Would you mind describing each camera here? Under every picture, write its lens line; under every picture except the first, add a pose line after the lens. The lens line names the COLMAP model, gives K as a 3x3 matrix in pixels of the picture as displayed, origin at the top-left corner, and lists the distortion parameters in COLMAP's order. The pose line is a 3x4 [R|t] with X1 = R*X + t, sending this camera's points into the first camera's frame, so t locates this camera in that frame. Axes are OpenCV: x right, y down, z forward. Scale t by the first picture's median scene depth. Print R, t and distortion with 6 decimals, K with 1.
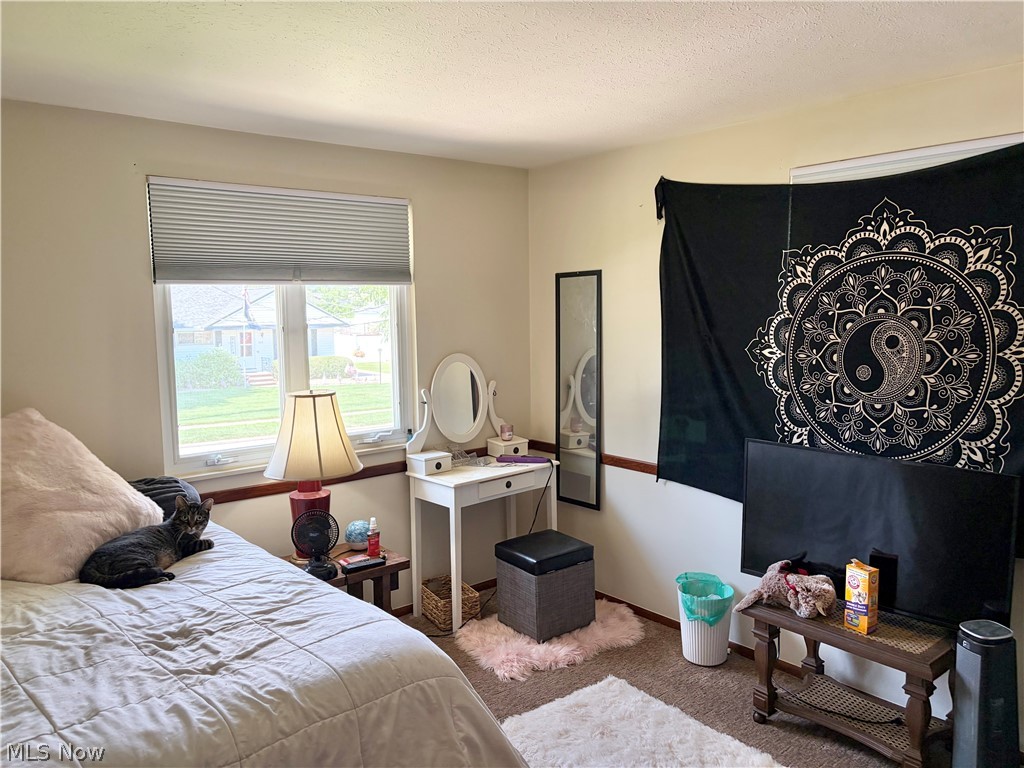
lens RADIAL K [[768.3, 0, 516.7], [0, 768.3, 384.1], [0, 0, 1]] dist [0.044921, -0.043331]
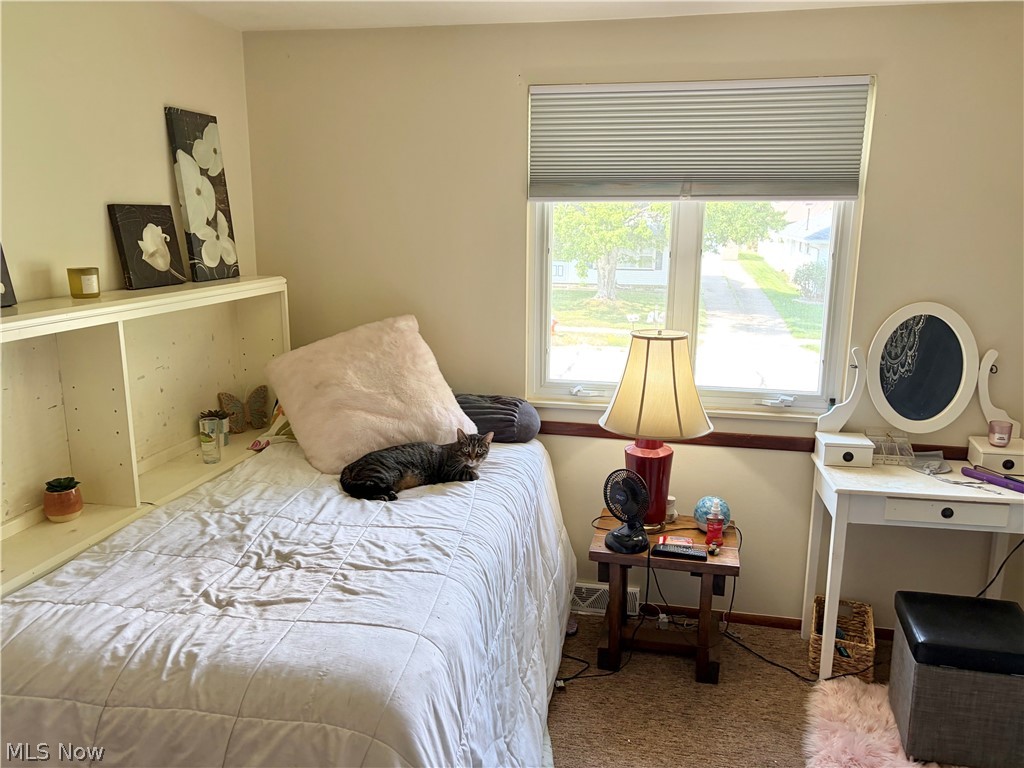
lens RADIAL K [[768.3, 0, 514.4], [0, 768.3, 378.1], [0, 0, 1]] dist [0.044921, -0.043331]
pose [[0.619929, 0.179797, -0.763781, 0.378237], [-0.096565, 0.983476, 0.153136, -0.072494], [0.778693, -0.021179, 0.627047, 0.472054]]
